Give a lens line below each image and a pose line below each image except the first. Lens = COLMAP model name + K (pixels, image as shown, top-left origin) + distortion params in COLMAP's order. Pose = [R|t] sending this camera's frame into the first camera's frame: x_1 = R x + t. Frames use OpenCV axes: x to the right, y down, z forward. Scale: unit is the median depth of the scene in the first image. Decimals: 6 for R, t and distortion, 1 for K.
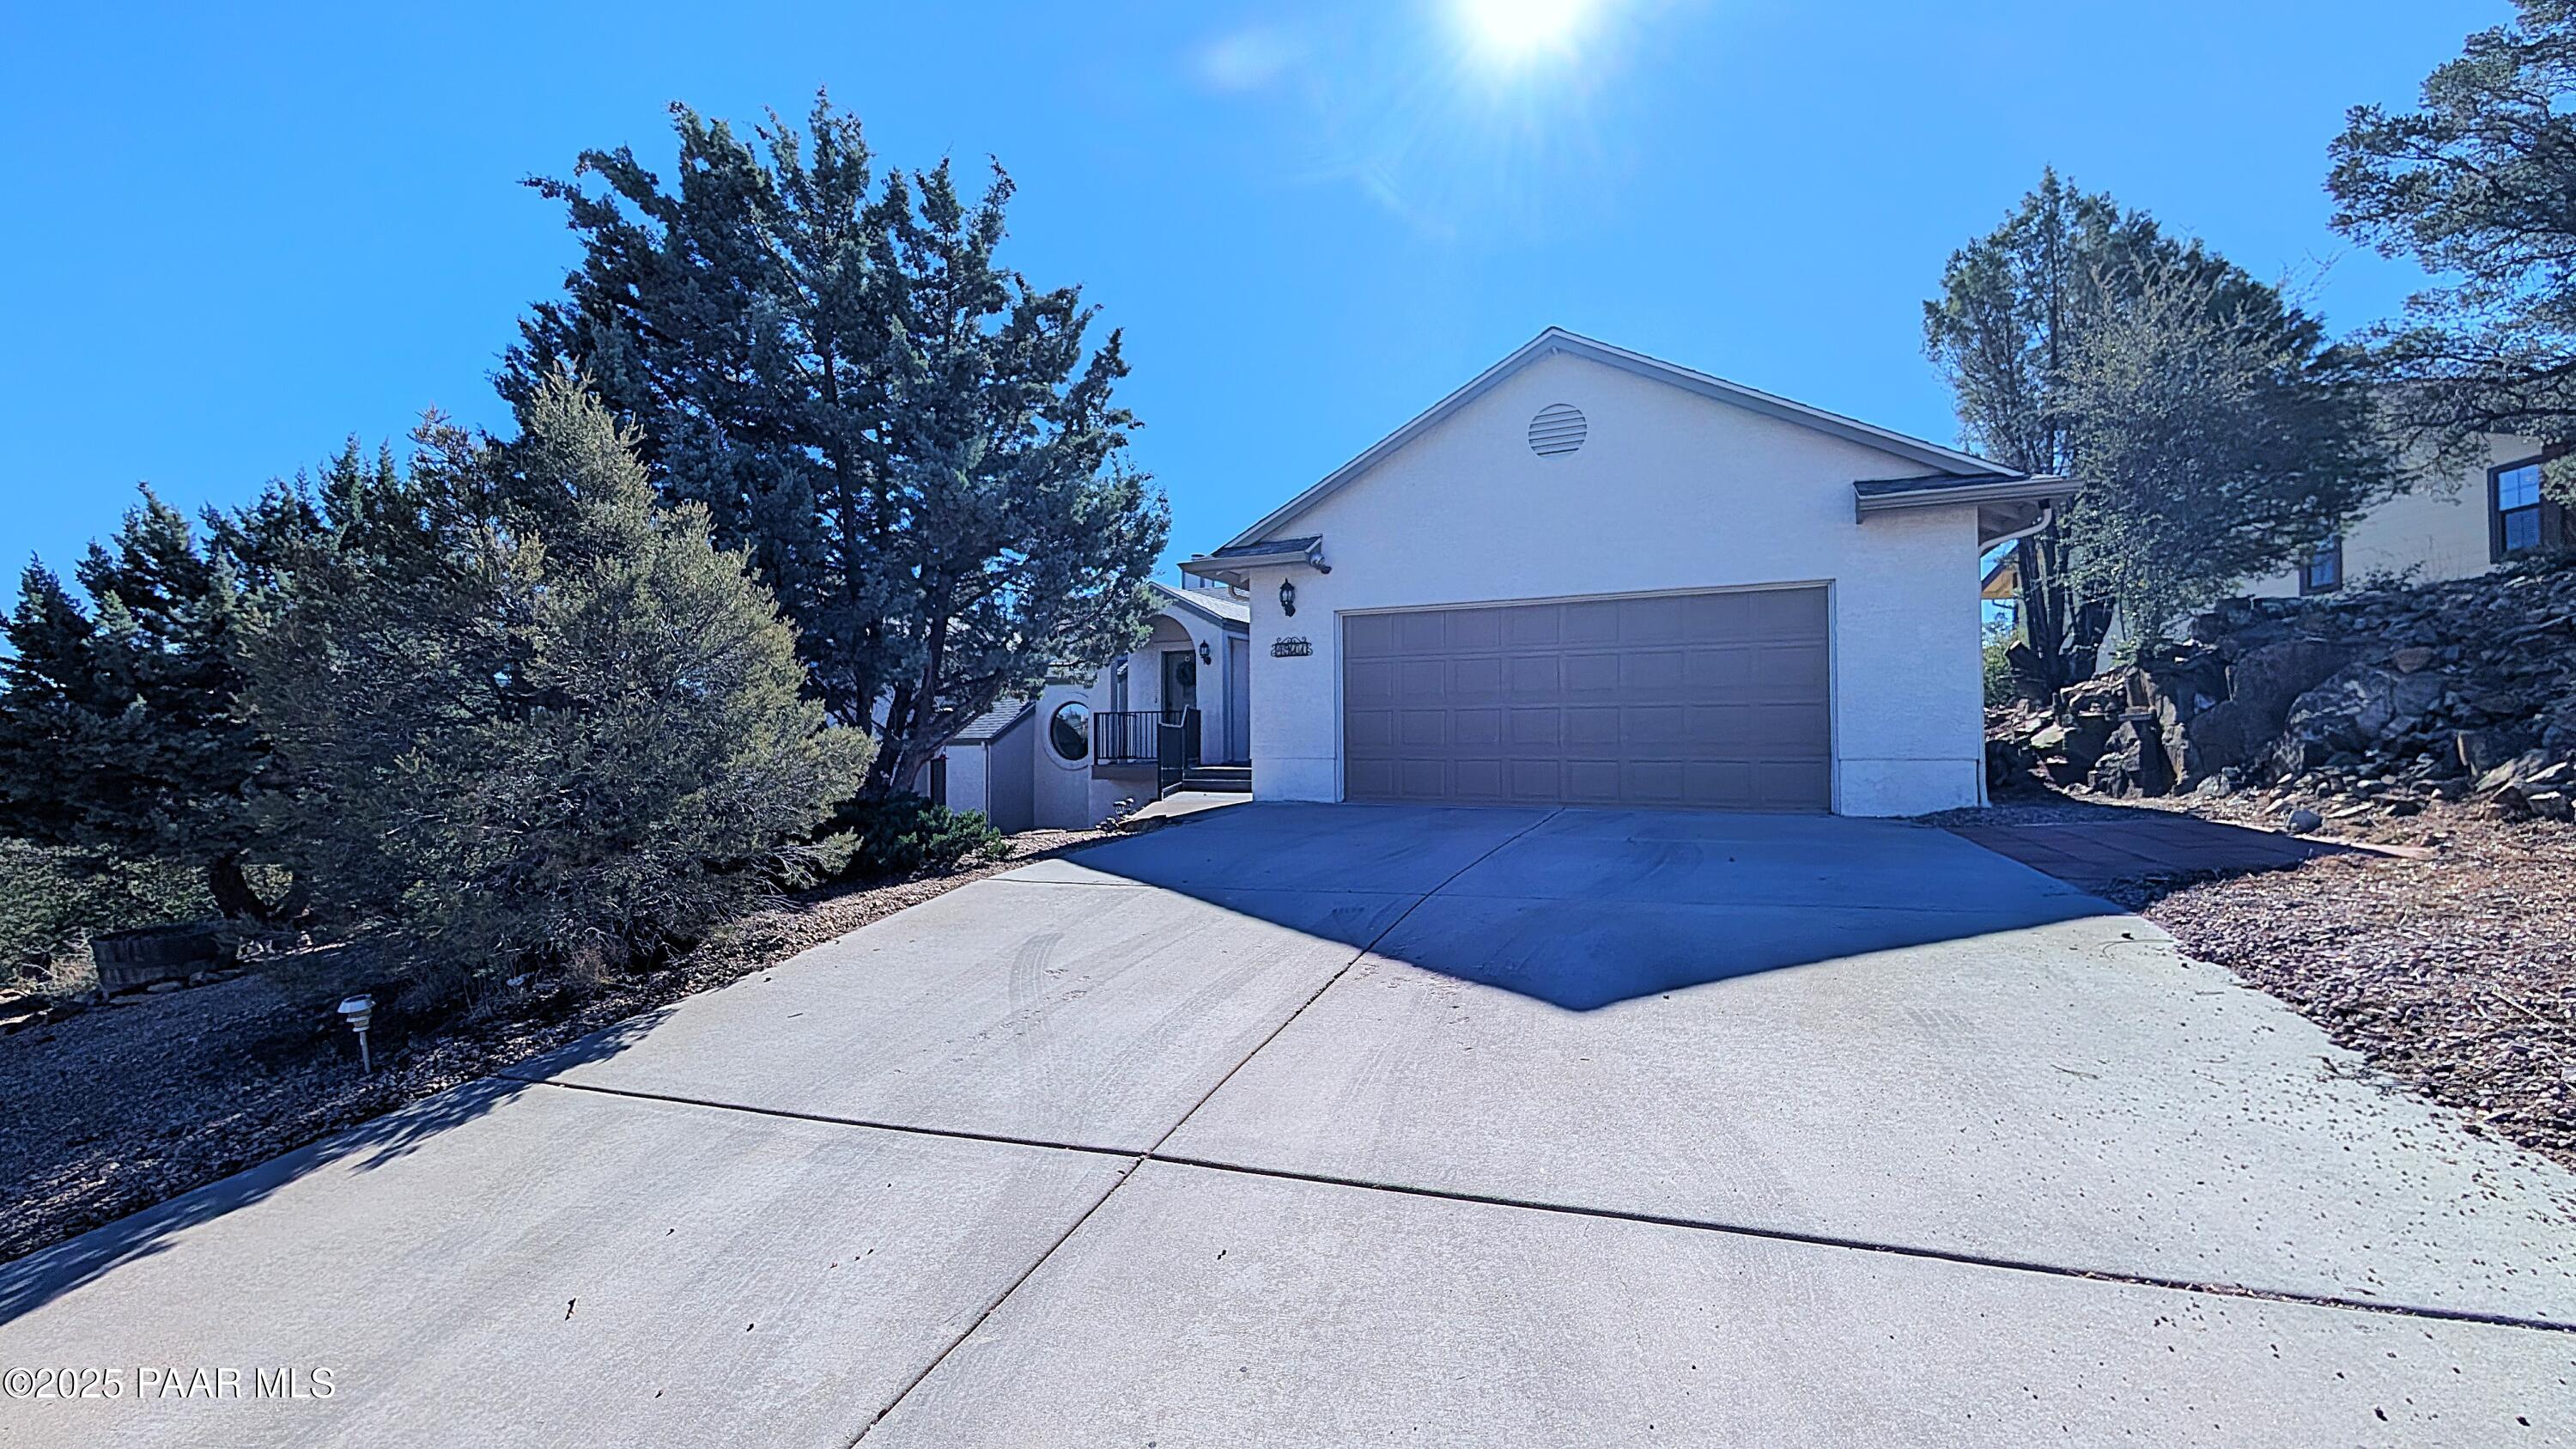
lens RADIAL K [[970.8, 0, 1281.9], [0, 970.8, 727.4], [0, 0, 1]] dist [0.000138, -0.000747]
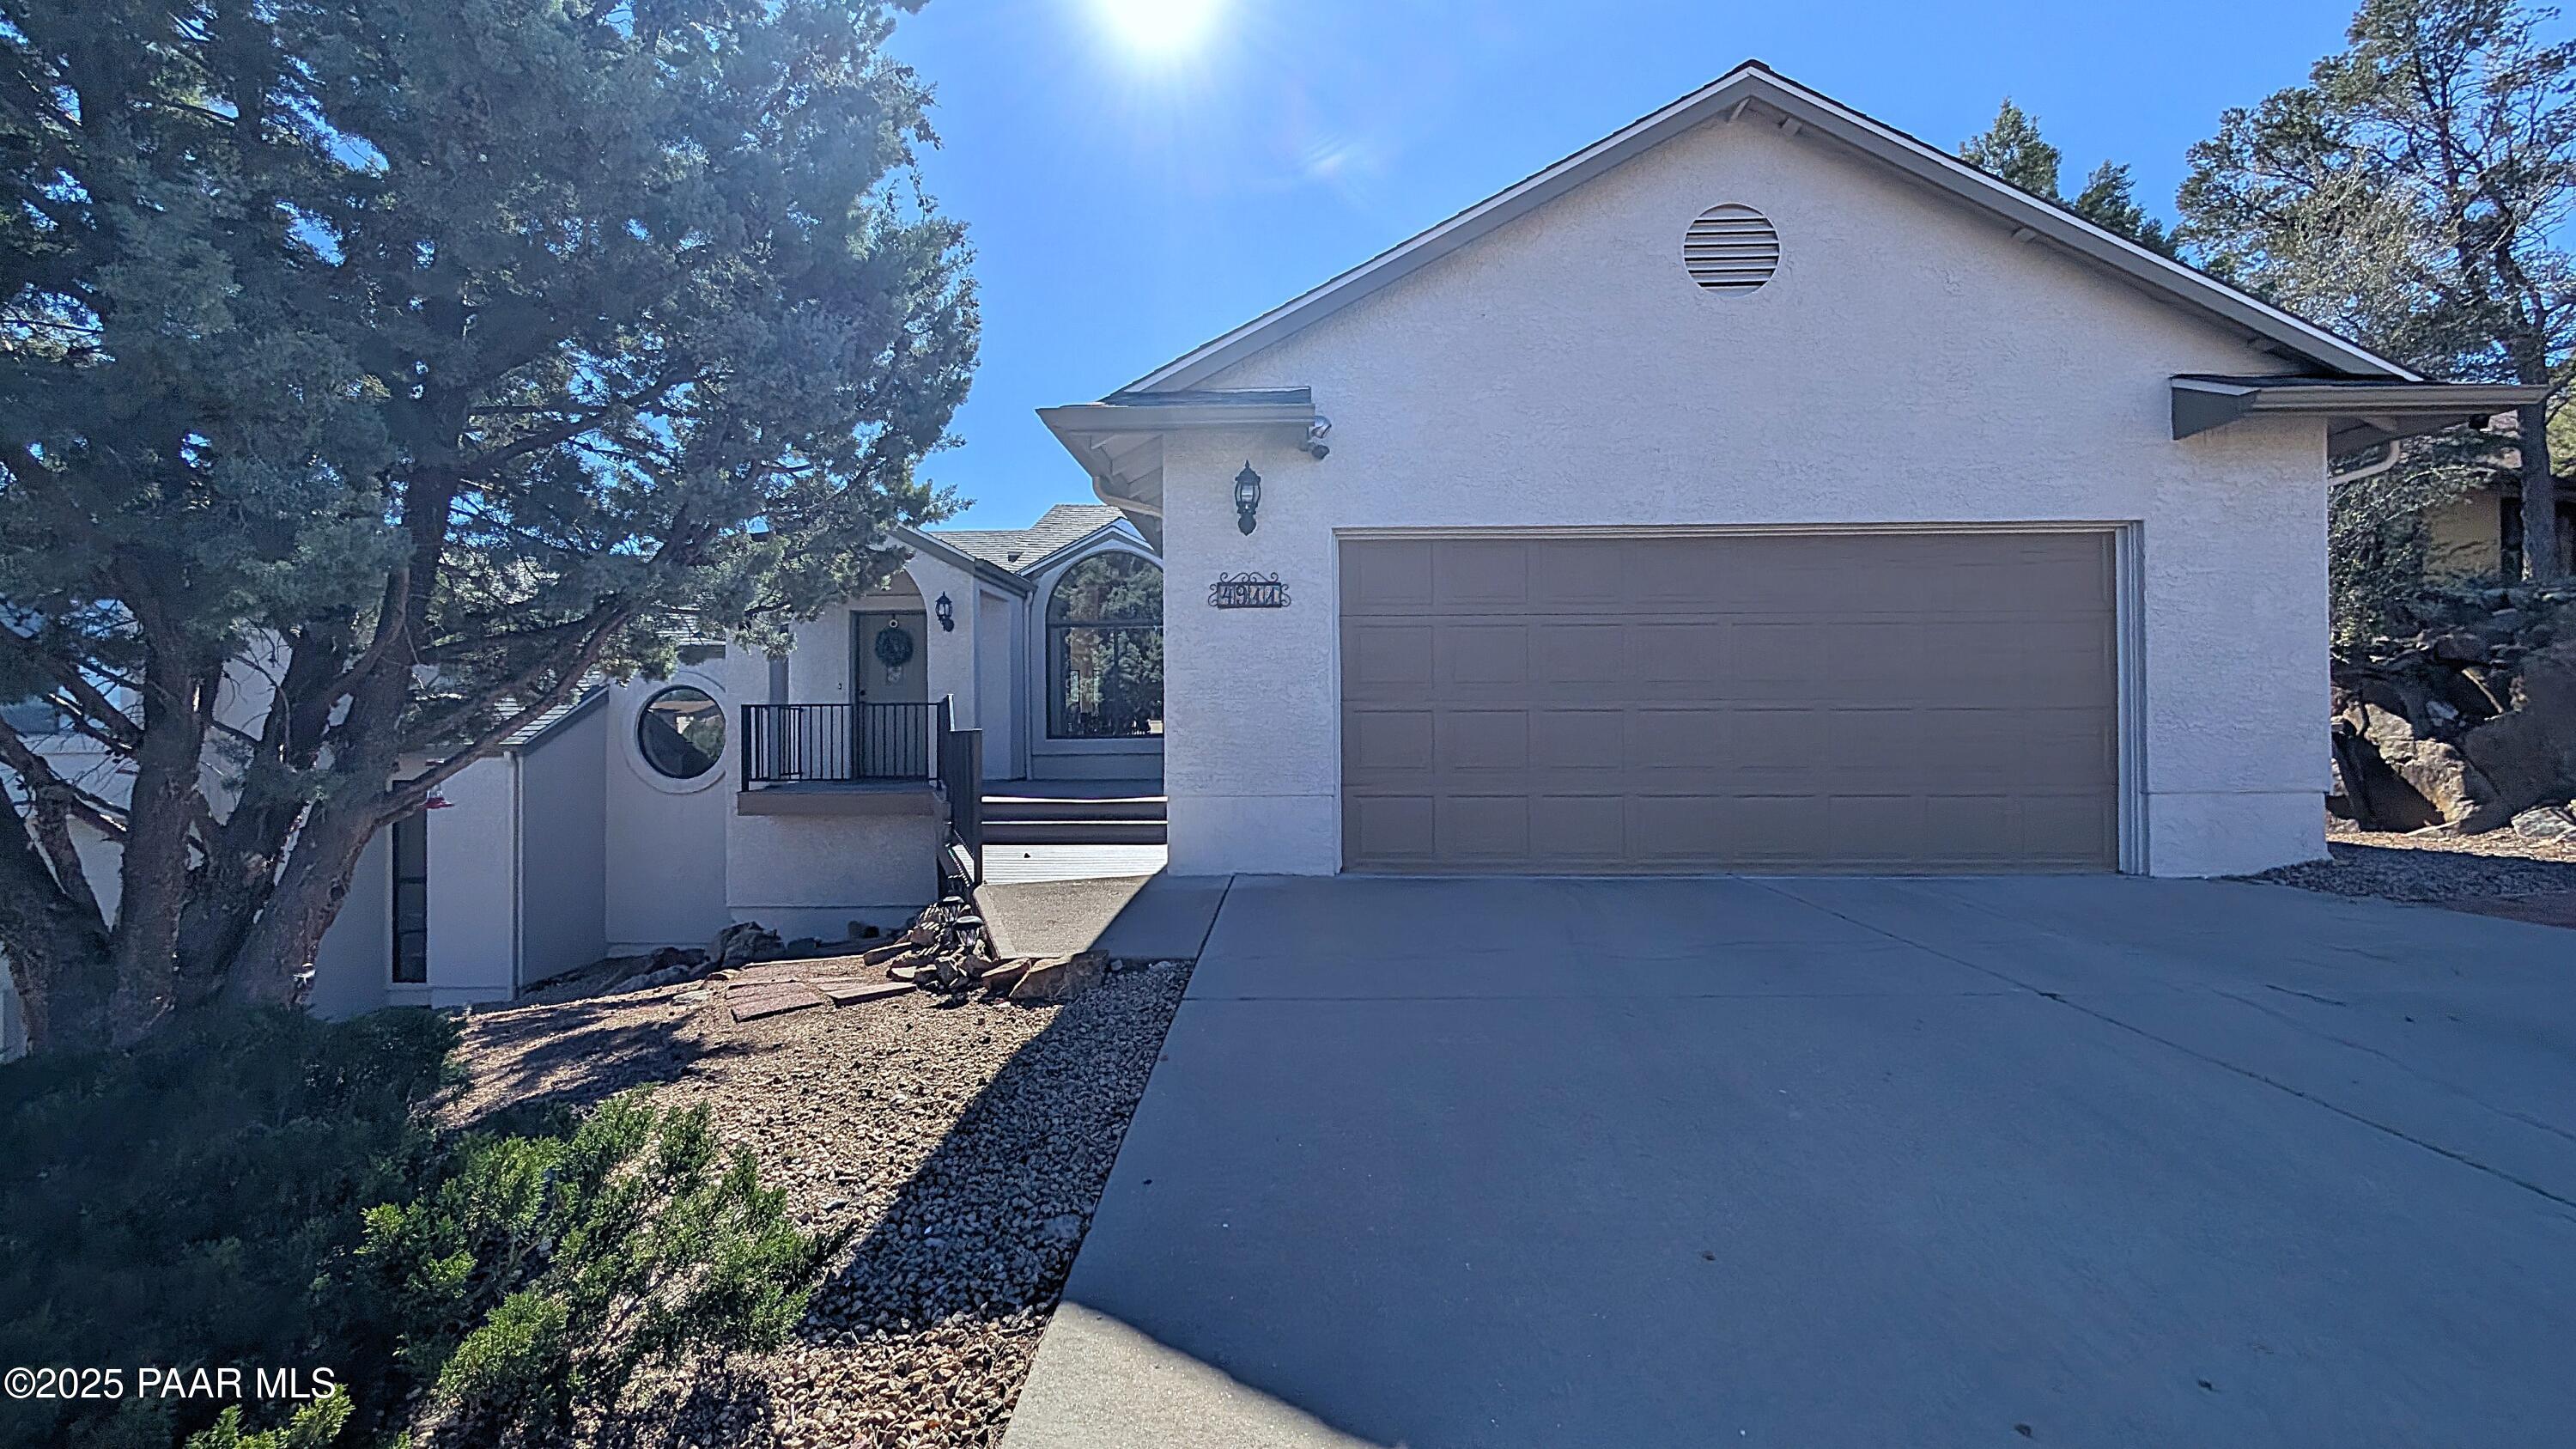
lens RADIAL K [[970.8, 0, 1279.0], [0, 970.8, 724.9], [0, 0, 1]] dist [0.000138, -0.000747]
pose [[0.922361, 0.004428, 0.386304, -0.206045], [-0.005706, 0.999981, 0.002160, -0.010108], [-0.386287, -0.004197, 0.922369, 0.550992]]
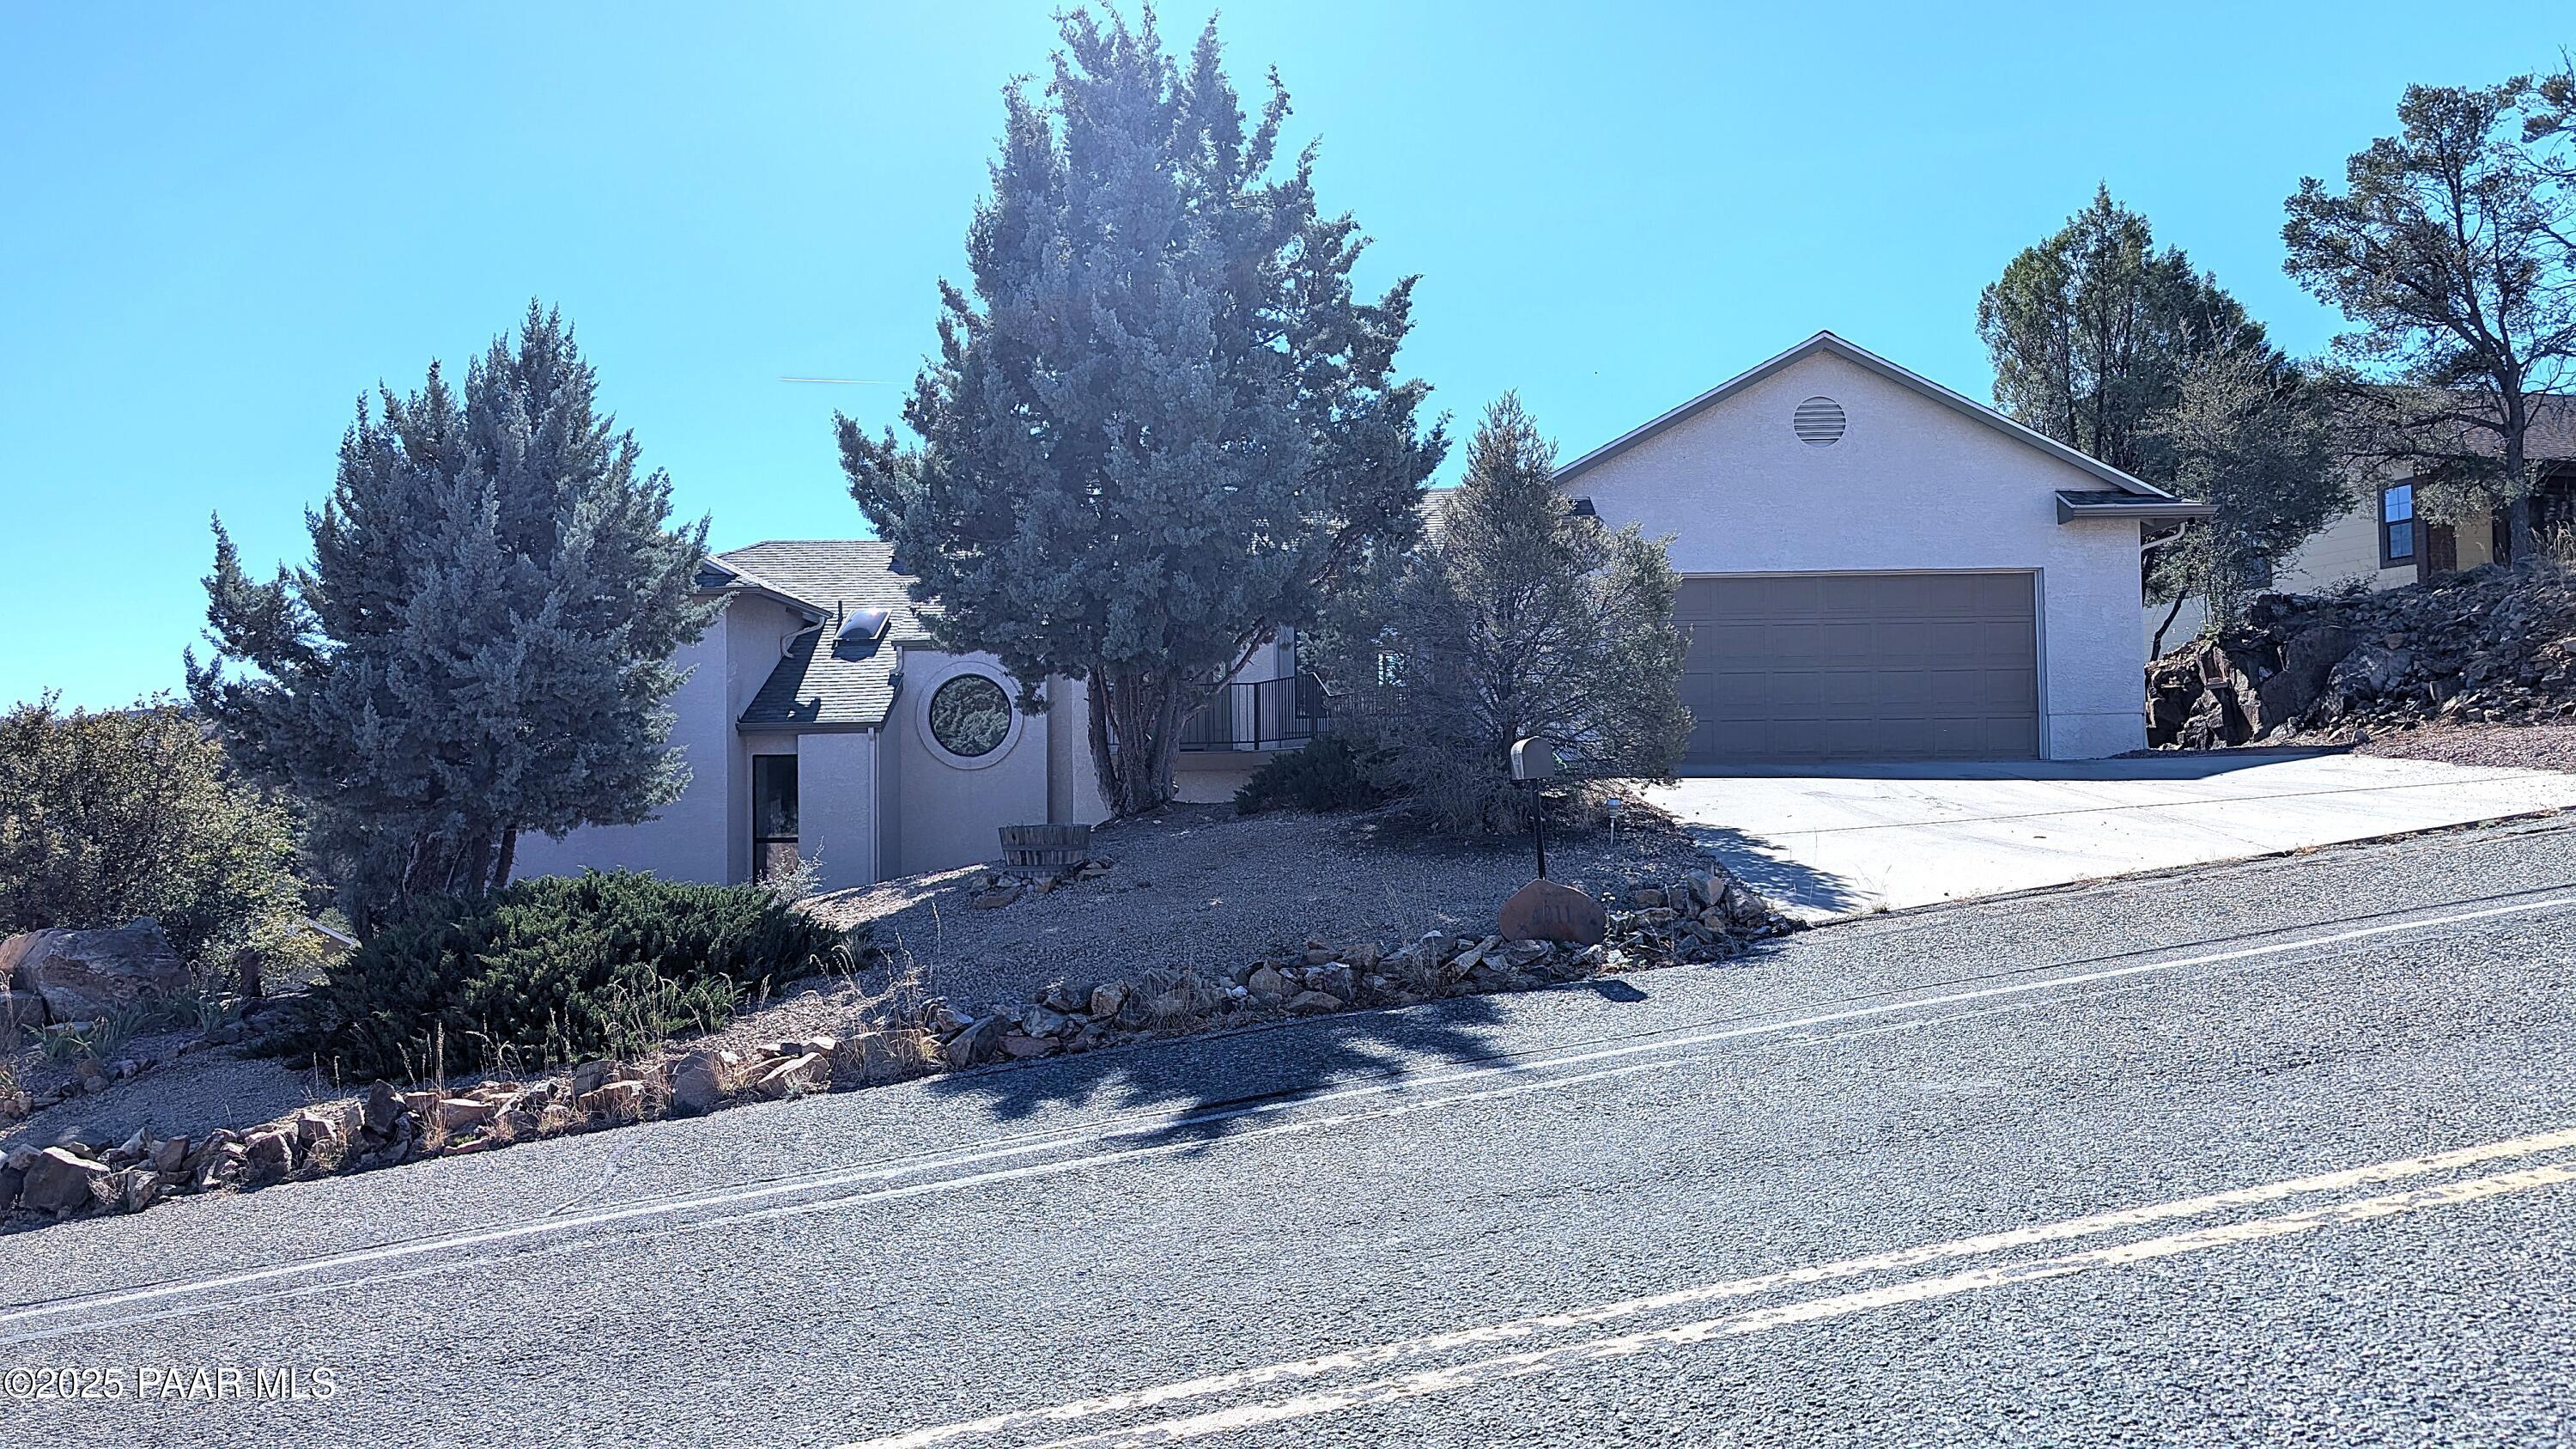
lens RADIAL K [[1887.9, 0, 1292.0], [0, 1887.9, 722.0], [0, 0, 1]] dist [0.011048, -0.003093]
pose [[0.916484, 0.006143, 0.400024, -1.121155], [0.003935, 0.999695, -0.024366, 0.085300], [-0.400052, 0.023905, 0.916181, -0.718422]]
